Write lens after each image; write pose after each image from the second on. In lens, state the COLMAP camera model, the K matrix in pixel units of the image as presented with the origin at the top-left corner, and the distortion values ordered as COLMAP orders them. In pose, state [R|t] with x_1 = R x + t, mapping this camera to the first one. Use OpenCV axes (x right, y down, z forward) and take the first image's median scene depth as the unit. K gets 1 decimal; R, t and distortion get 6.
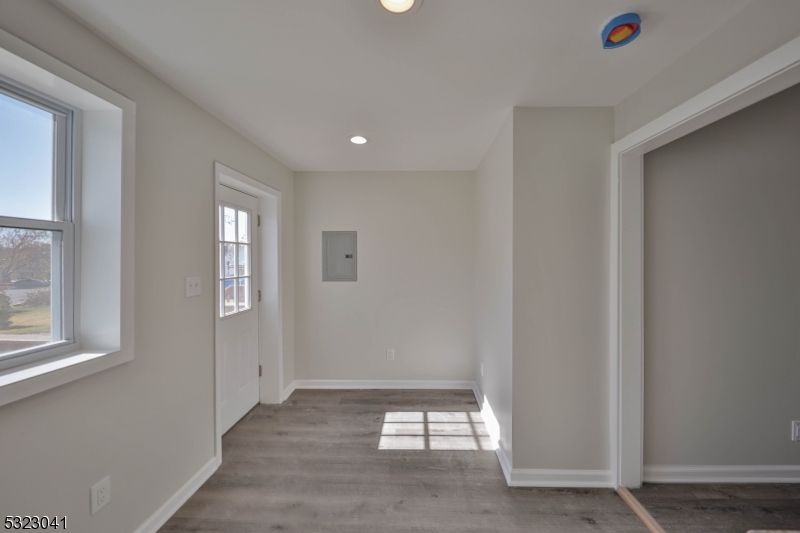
lens RADIAL K [[295.1, 0, 419.0], [0, 295.1, 259.9], [0, 0, 1]] dist [-0.000464, -0.000044]
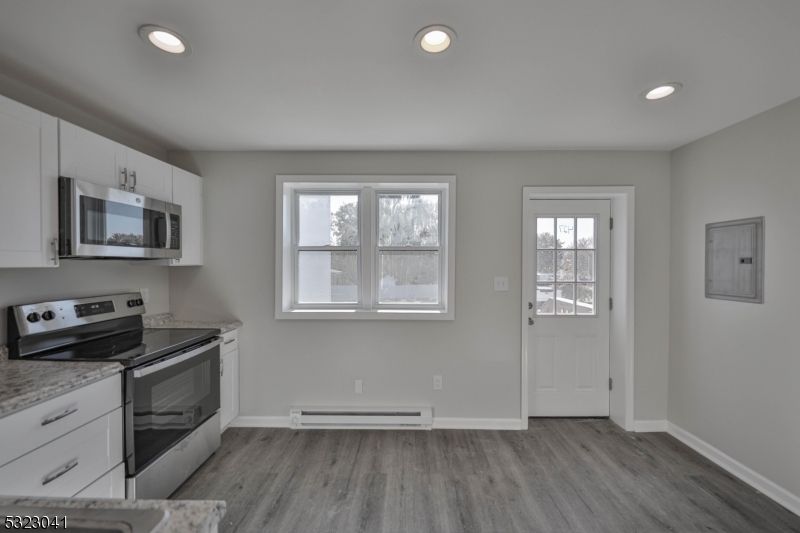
lens RADIAL K [[335.7, 0, 410.9], [0, 335.7, 265.9], [0, 0, 1]] dist [0.000159, 0.000007]
pose [[-0.001670, 0.004072, -0.999990, 0.550742], [-0.007736, 0.999962, 0.004085, 0.001835], [0.999969, 0.007743, -0.001638, 0.387268]]
